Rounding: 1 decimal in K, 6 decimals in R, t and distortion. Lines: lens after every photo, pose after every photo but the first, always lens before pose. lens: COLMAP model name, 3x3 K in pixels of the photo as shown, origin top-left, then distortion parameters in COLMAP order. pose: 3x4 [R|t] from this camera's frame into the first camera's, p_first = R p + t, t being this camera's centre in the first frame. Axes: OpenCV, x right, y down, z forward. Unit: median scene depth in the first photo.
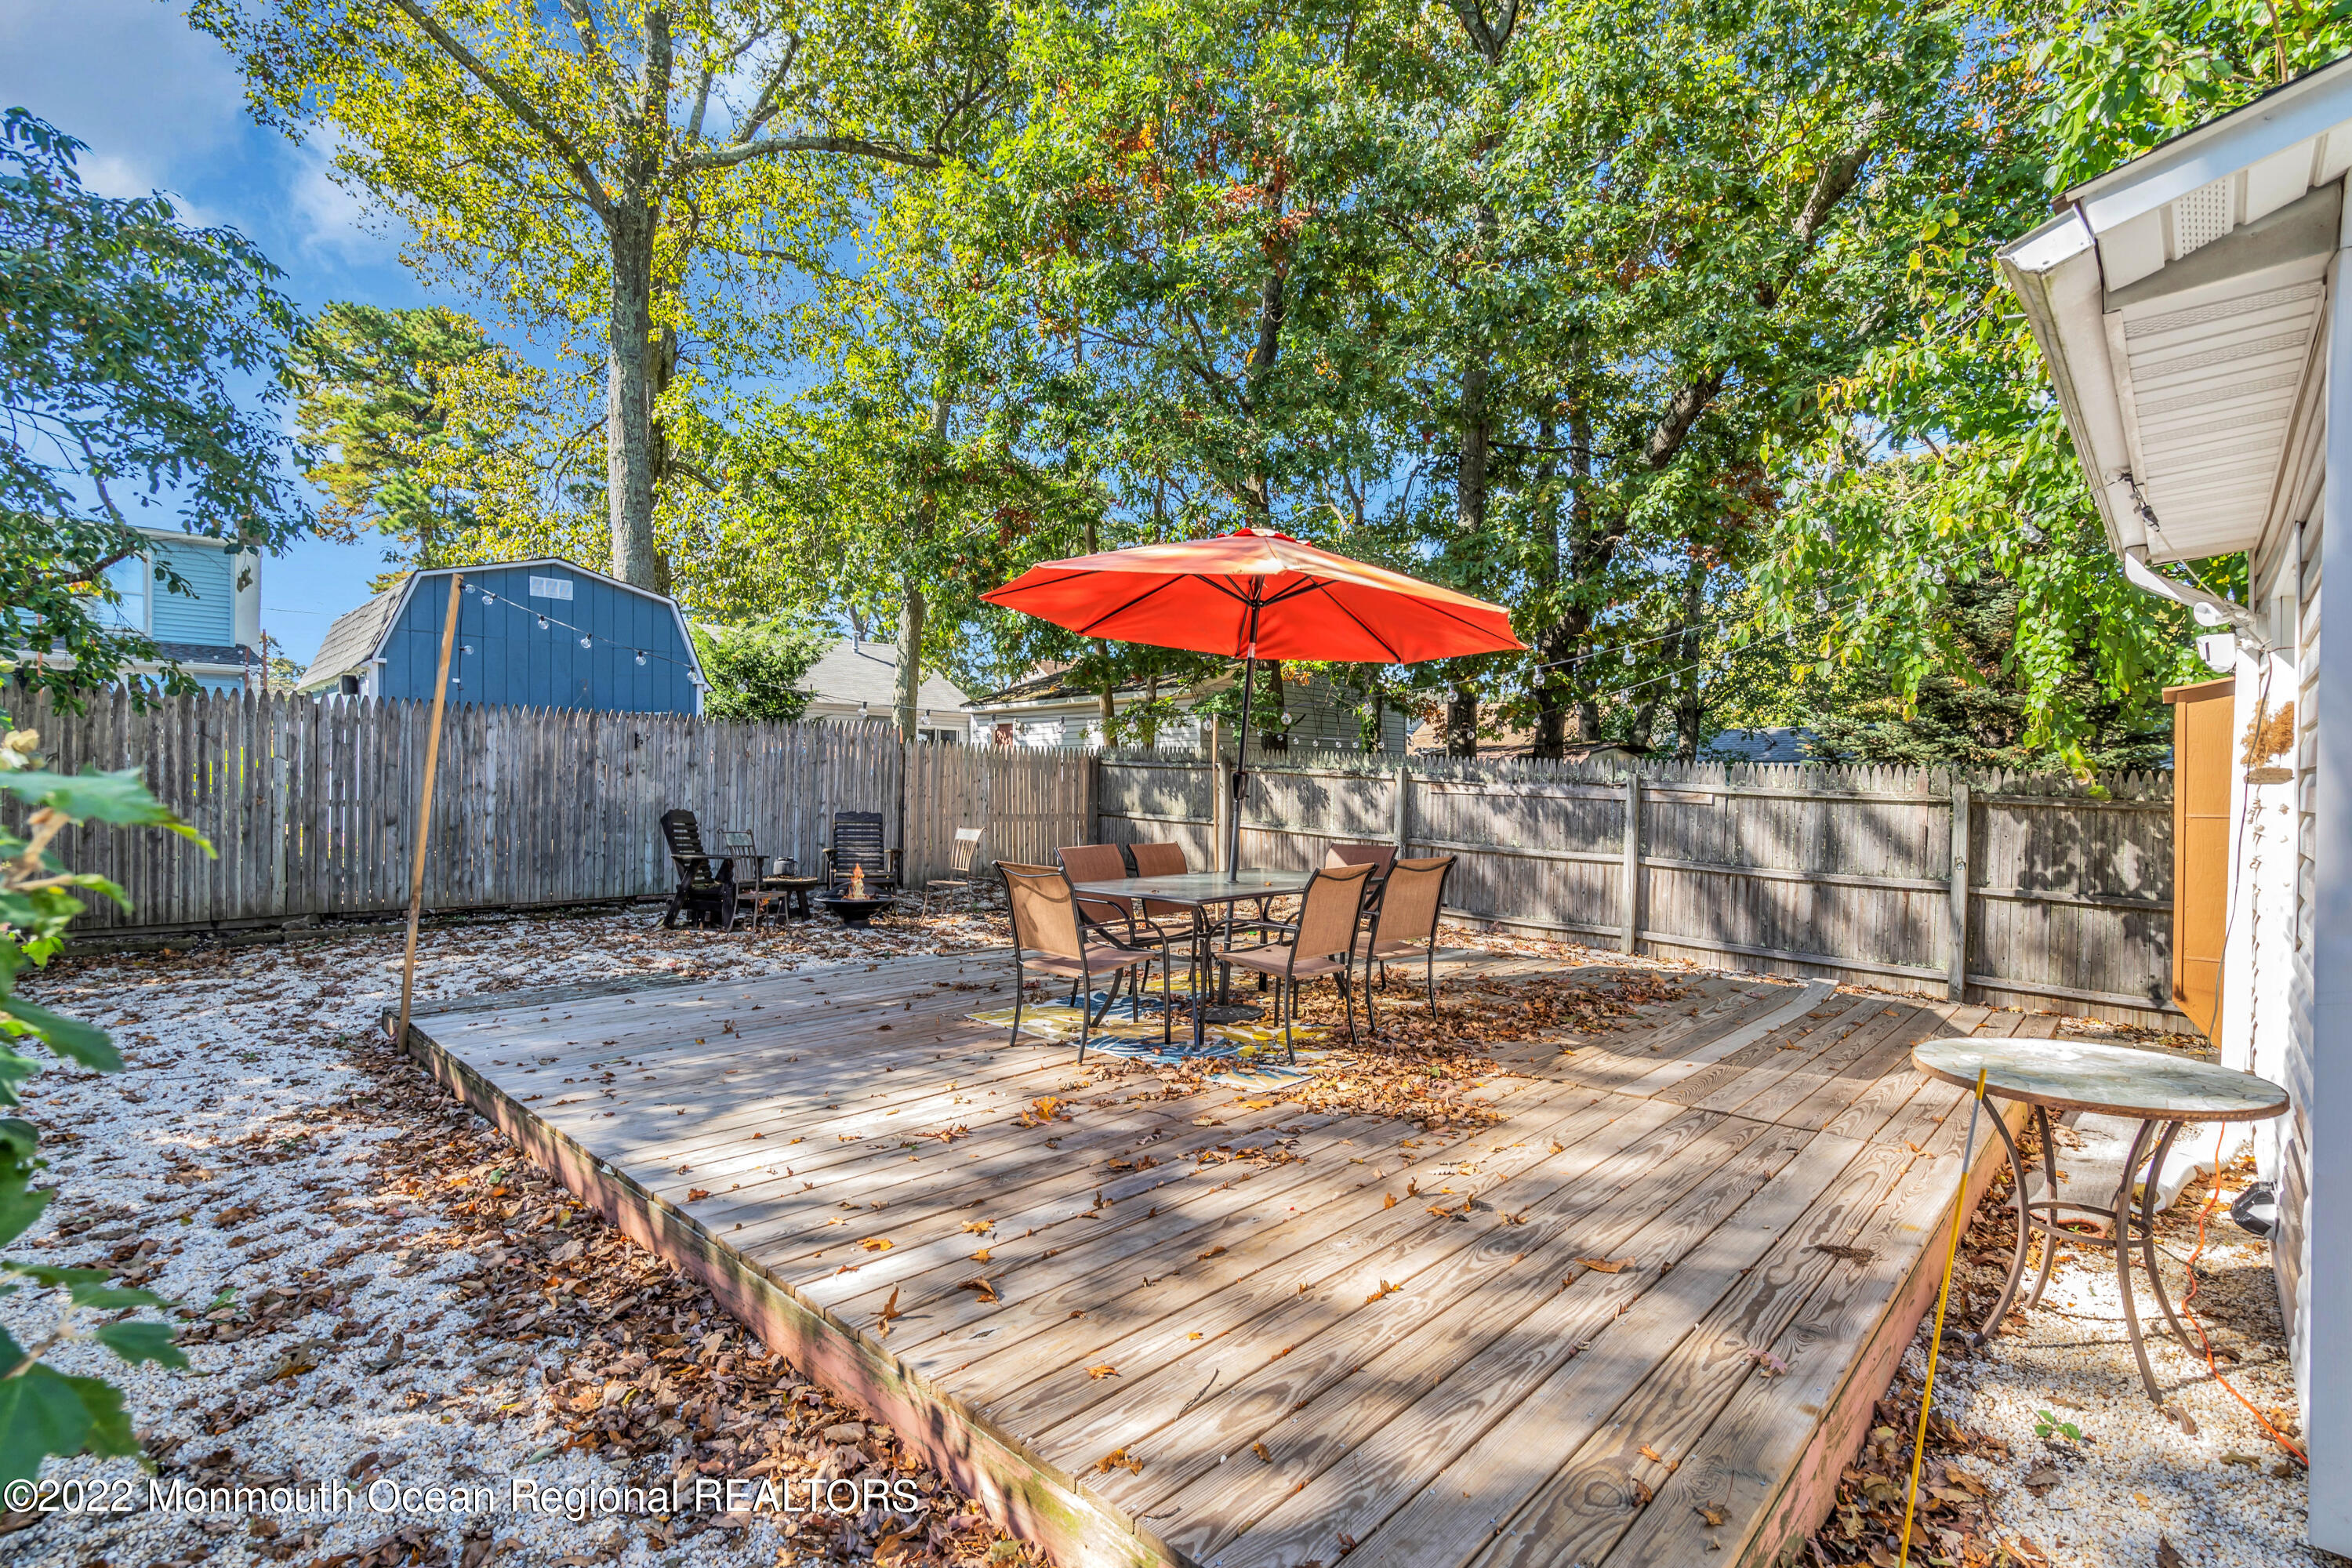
lens RADIAL K [[1064.9, 0, 1180.9], [0, 1064.9, 796.1], [0, 0, 1]] dist [-0.003954, -0.000236]
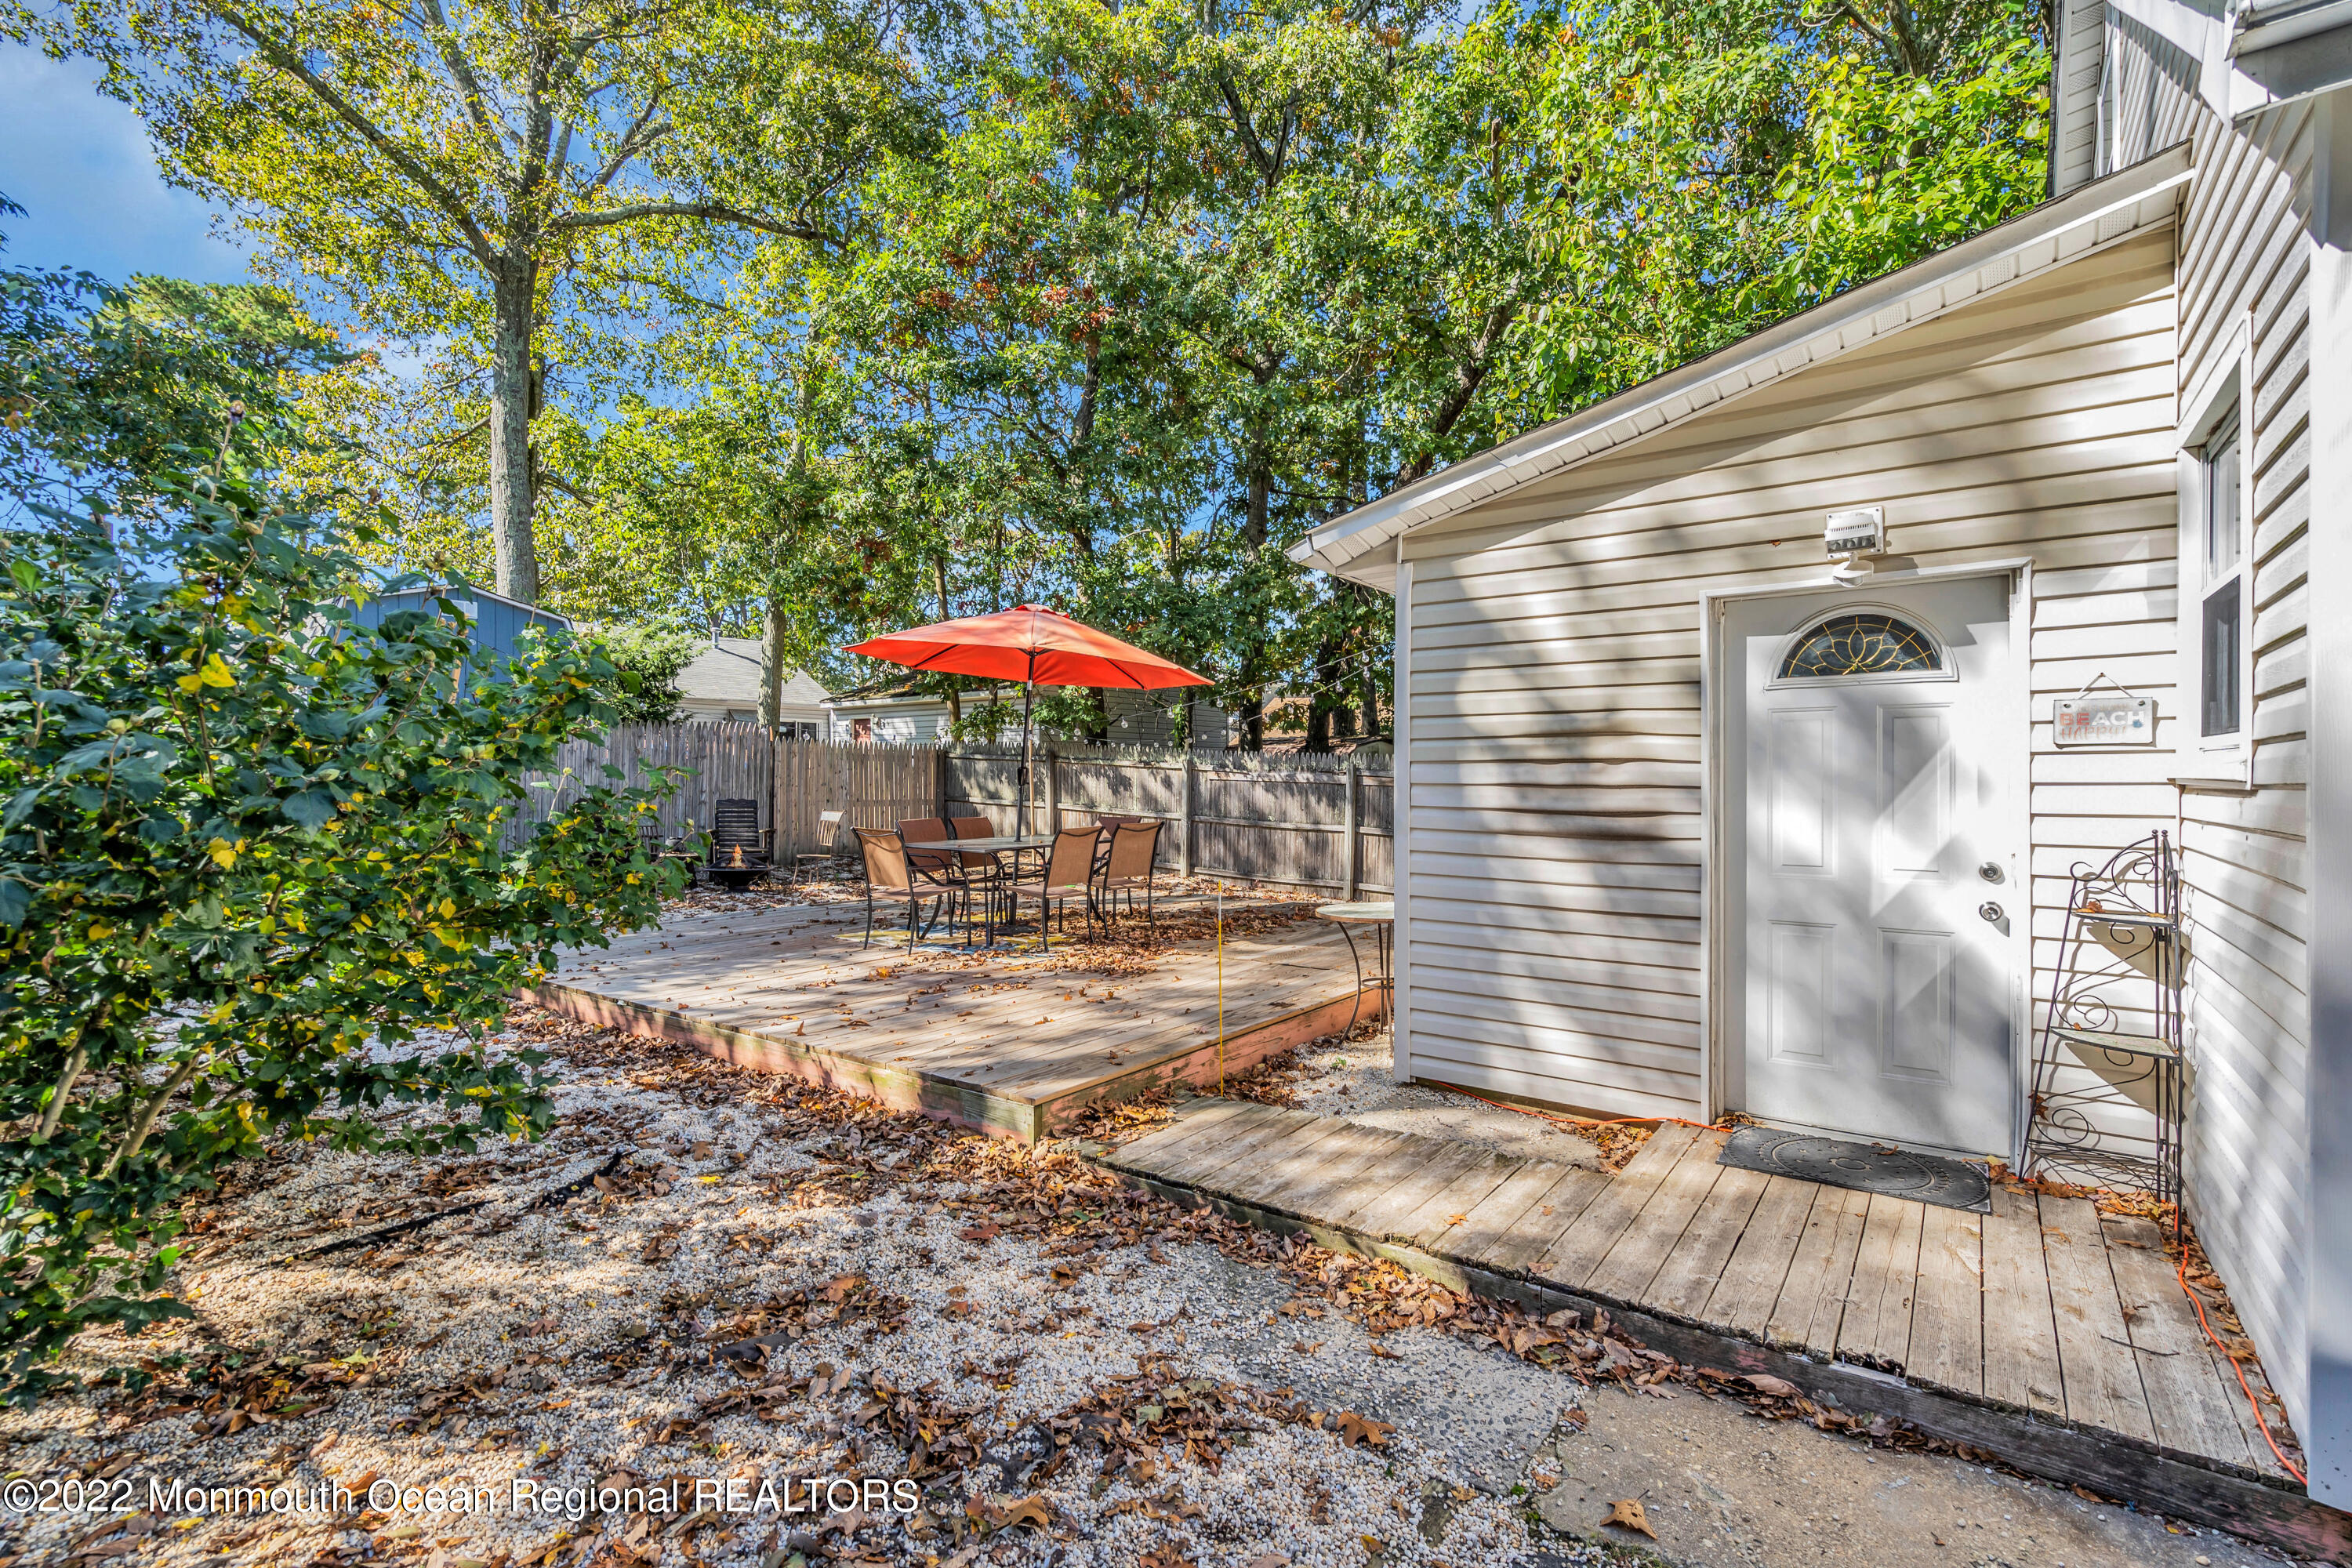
lens RADIAL K [[1072.6, 0, 1186.9], [0, 1072.6, 768.1], [0, 0, 1]] dist [0.000326, 0.000286]
pose [[0.991881, -0.006097, 0.127025, 0.038277], [0.007676, 0.999899, -0.011944, -0.001090], [-0.126940, 0.012822, 0.991828, -0.211765]]
